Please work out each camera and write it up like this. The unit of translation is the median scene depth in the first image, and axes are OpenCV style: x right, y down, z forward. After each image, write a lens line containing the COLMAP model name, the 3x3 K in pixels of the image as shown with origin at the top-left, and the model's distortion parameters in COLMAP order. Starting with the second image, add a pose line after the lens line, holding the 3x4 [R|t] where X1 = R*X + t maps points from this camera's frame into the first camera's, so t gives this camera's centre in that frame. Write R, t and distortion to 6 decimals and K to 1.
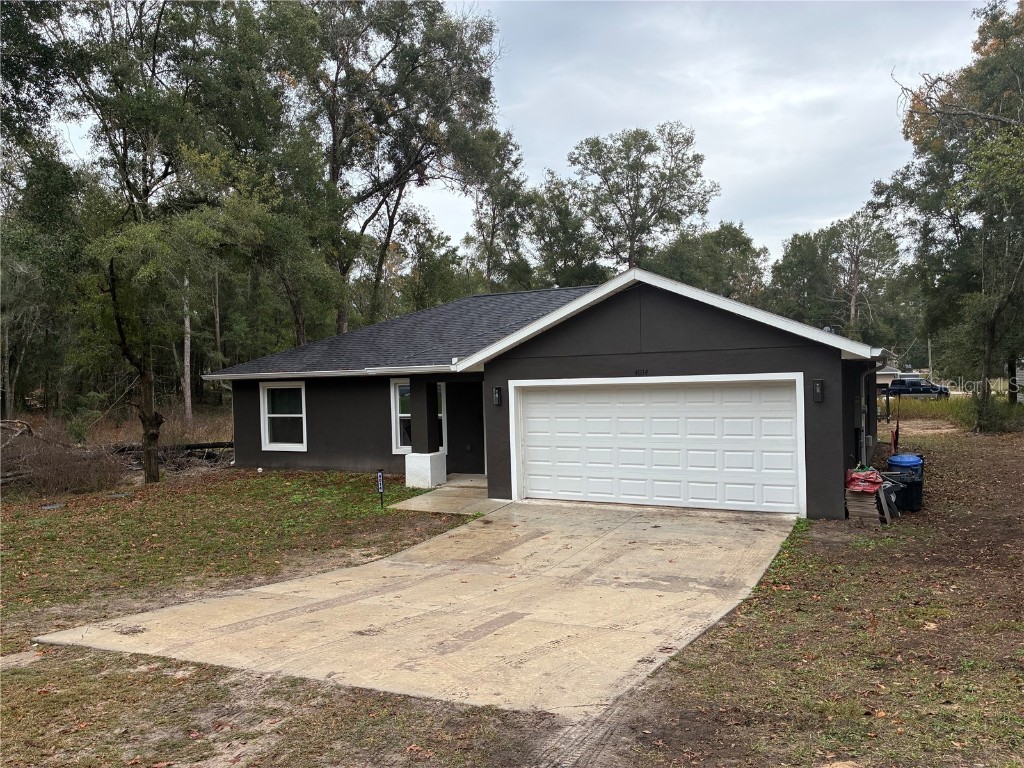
lens RADIAL K [[780.3, 0, 512.0], [0, 780.3, 384.0], [0, 0, 1]] dist [0.062274, -0.000922]
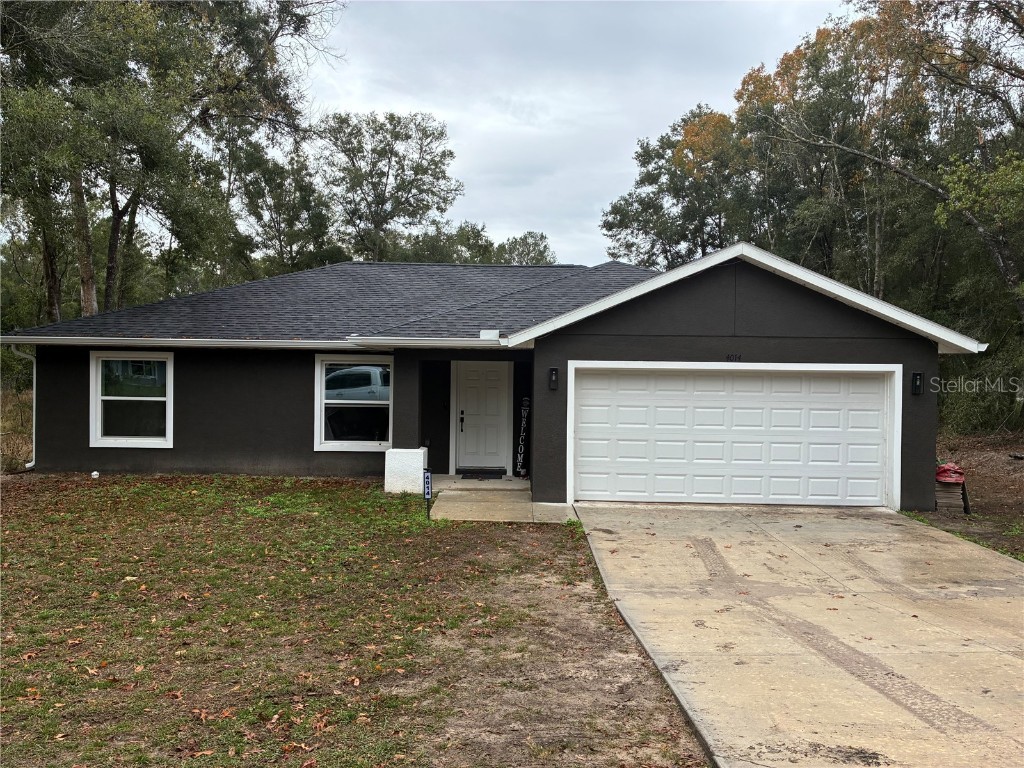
lens RADIAL K [[757.1, 0, 512.0], [0, 757.1, 384.0], [0, 0, 1]] dist [0.053886, -0.000108]
pose [[0.891200, 0.030808, 0.452563, -0.325473], [-0.033254, 0.999444, -0.002552, 0.018733], [-0.452390, -0.012776, 0.891729, 0.232749]]
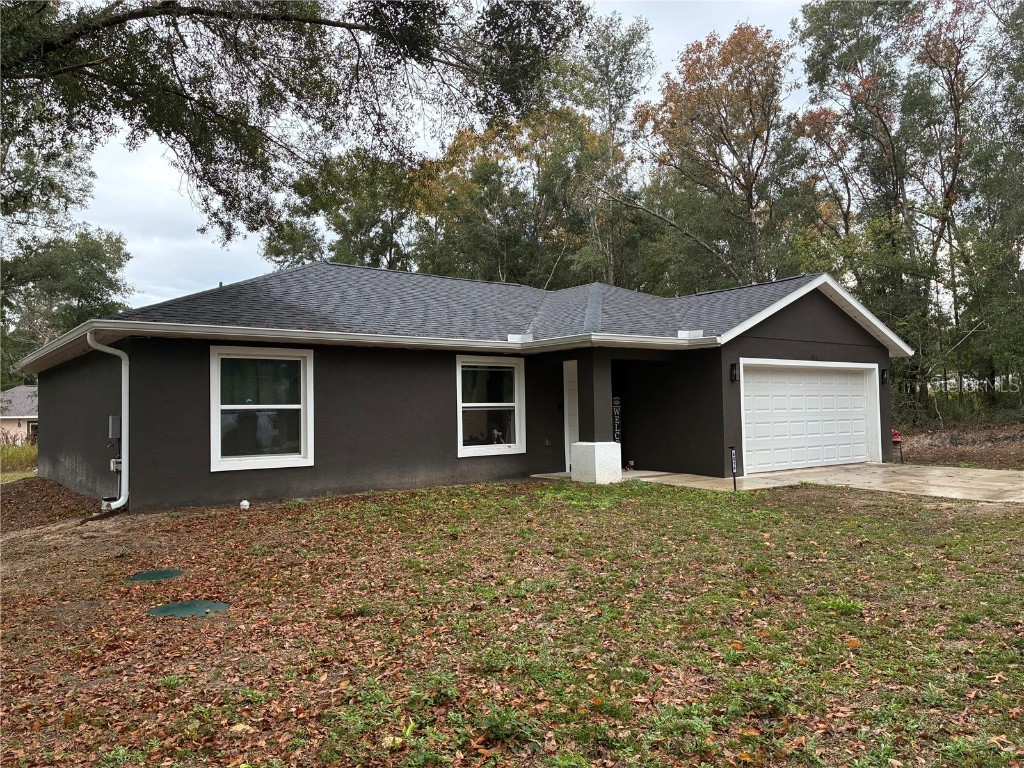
lens RADIAL K [[757.1, 0, 512.0], [0, 757.1, 384.0], [0, 0, 1]] dist [0.053886, -0.000108]
pose [[0.427124, 0.045724, 0.903036, -0.777397], [0.010254, 0.998411, -0.055404, 0.061543], [-0.904135, 0.032924, 0.425976, 0.651880]]
